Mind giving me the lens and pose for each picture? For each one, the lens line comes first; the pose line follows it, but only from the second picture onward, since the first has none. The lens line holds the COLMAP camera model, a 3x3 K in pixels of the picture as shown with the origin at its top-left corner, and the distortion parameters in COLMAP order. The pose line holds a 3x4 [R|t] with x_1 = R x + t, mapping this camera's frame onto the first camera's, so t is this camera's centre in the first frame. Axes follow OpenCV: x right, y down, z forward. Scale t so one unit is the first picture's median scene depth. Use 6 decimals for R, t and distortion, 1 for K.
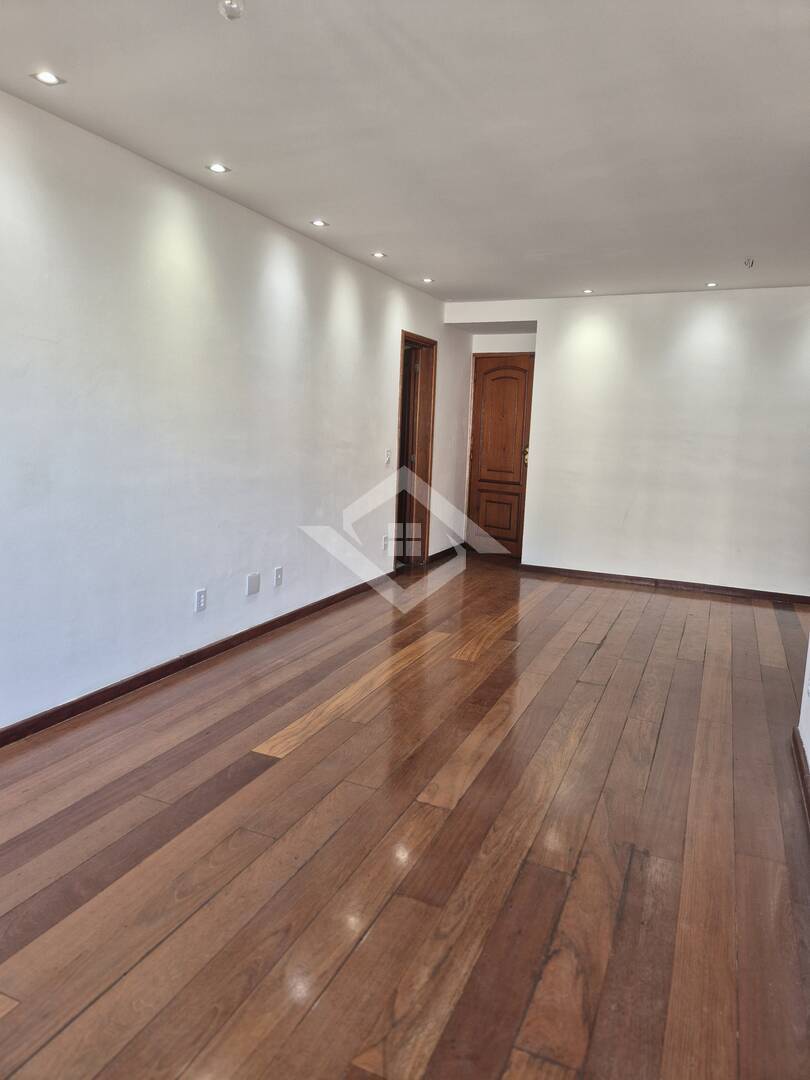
lens RADIAL K [[713.1, 0, 393.1], [0, 713.1, 528.7], [0, 0, 1]] dist [0.096792, -0.080818]
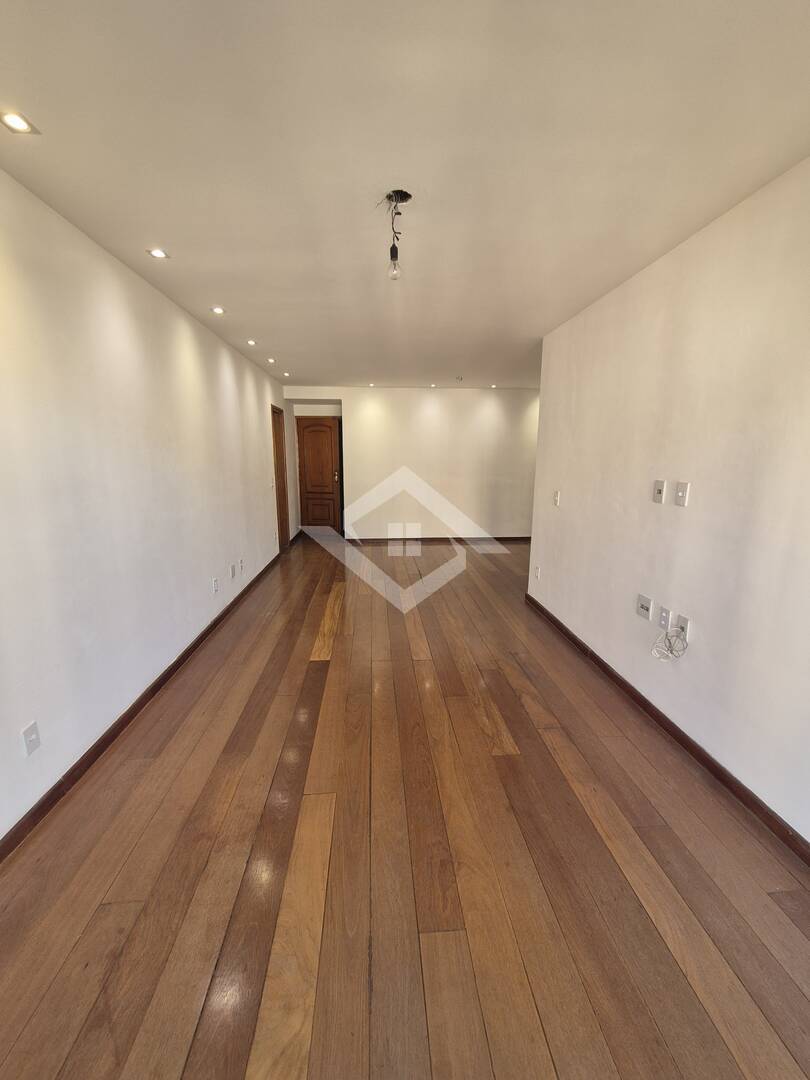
lens RADIAL K [[440.8, 0, 404.9], [0, 440.8, 540.1], [0, 0, 1]] dist [0.000837, 0.000032]
pose [[0.876488, -0.123517, 0.465308, -0.364831], [0.097619, 0.992047, 0.079460, -0.036160], [-0.471422, -0.024223, 0.881575, -0.036305]]
